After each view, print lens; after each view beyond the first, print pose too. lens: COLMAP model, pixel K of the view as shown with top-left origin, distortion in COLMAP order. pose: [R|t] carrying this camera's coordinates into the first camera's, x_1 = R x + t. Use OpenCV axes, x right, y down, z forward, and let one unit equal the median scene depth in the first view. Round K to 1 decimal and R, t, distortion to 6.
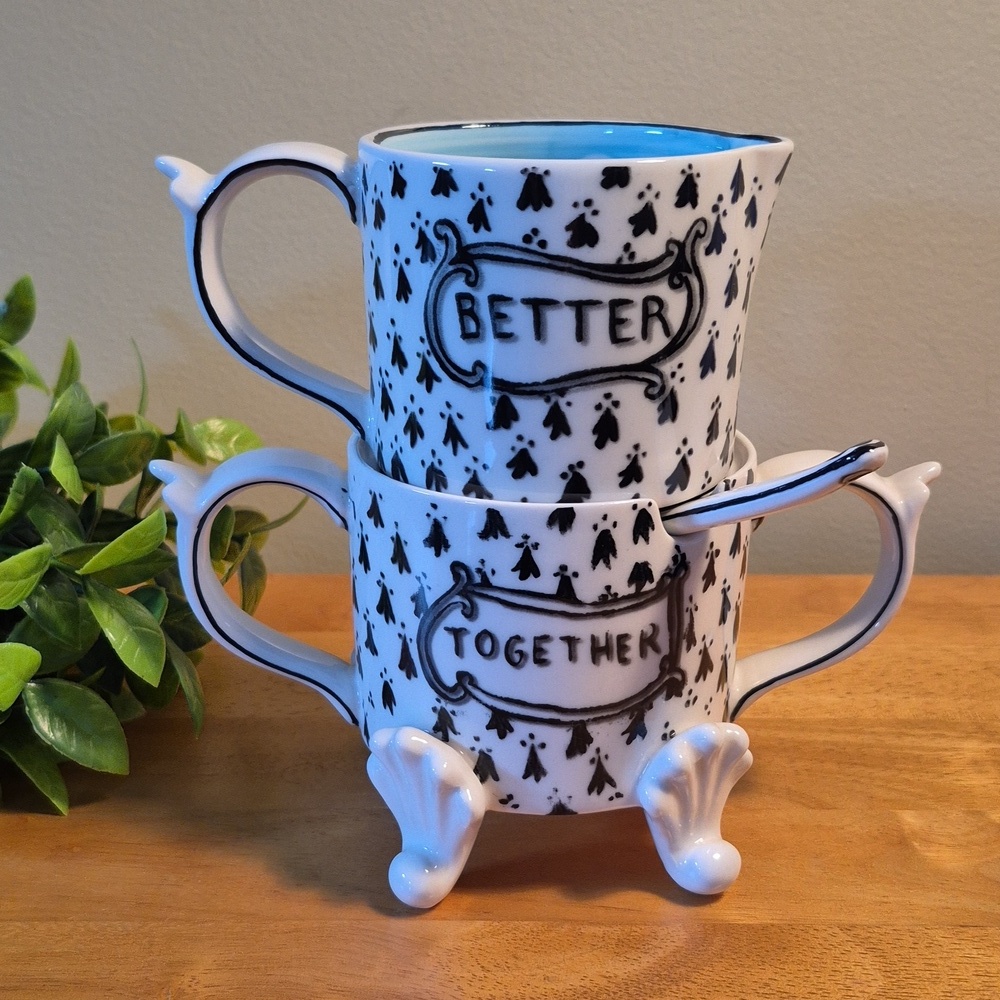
lens RADIAL K [[1632.4, 0, 493.6], [0, 1632.4, 494.4], [0, 0, 1]] dist [0.064673, 0.000000]
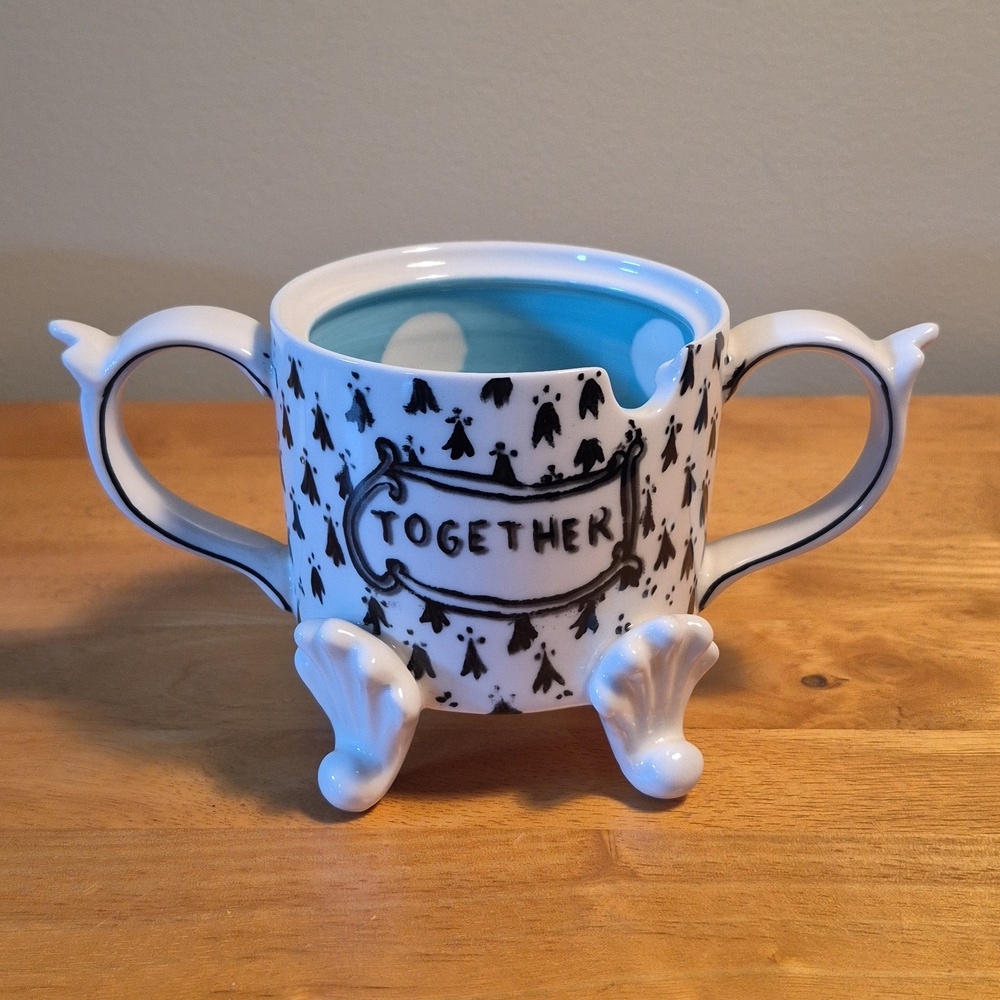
lens RADIAL K [[1632.4, 0, 503.9], [0, 1632.4, 507.3], [0, 0, 1]] dist [0.064673, 0.000000]
pose [[0.999726, 0.003710, -0.023099, 0.063721], [-0.001365, 0.994913, 0.100733, -0.010912], [0.023355, -0.100674, 0.994645, 0.109267]]
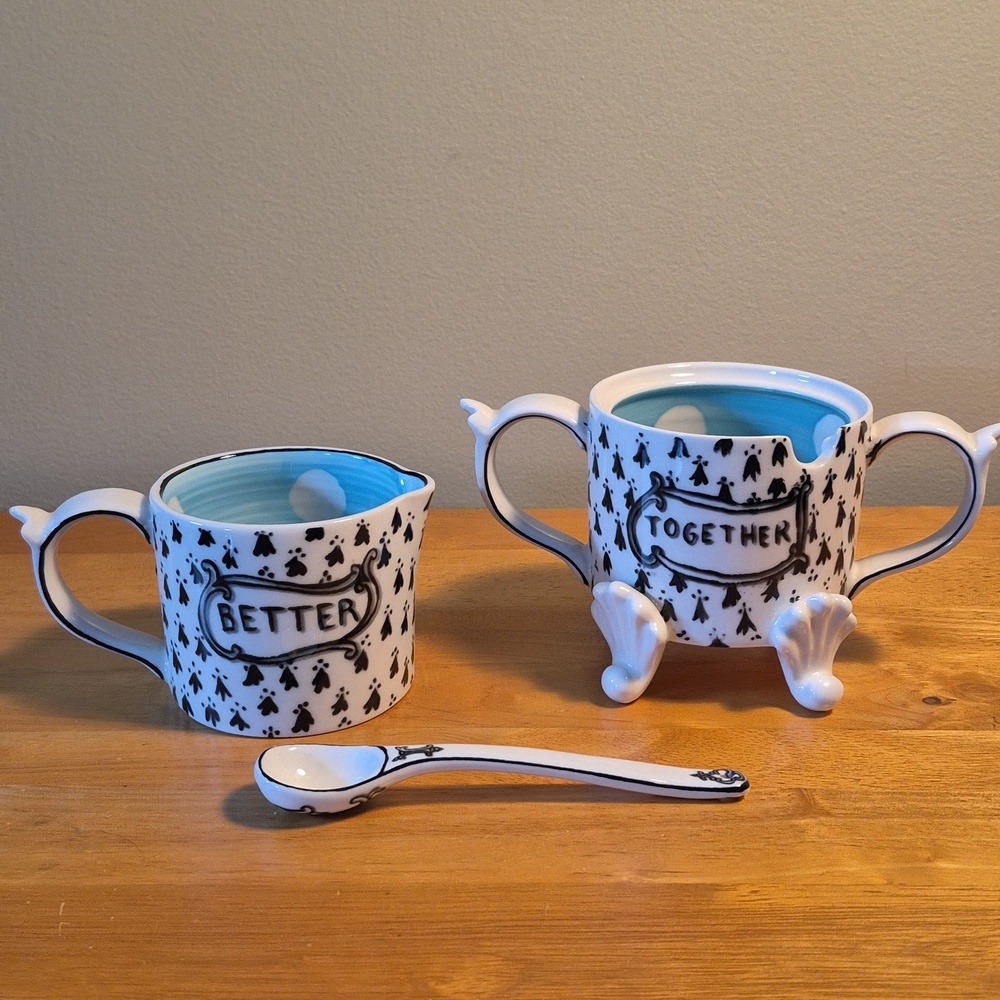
lens RADIAL K [[1632.4, 0, 471.4], [0, 1632.4, 506.2], [0, 0, 1]] dist [0.064673, 0.000000]
pose [[0.981326, 0.054037, -0.184608, 0.091958], [-0.049851, 0.998385, 0.027247, 0.039488], [0.185782, -0.017535, 0.982434, -0.520950]]
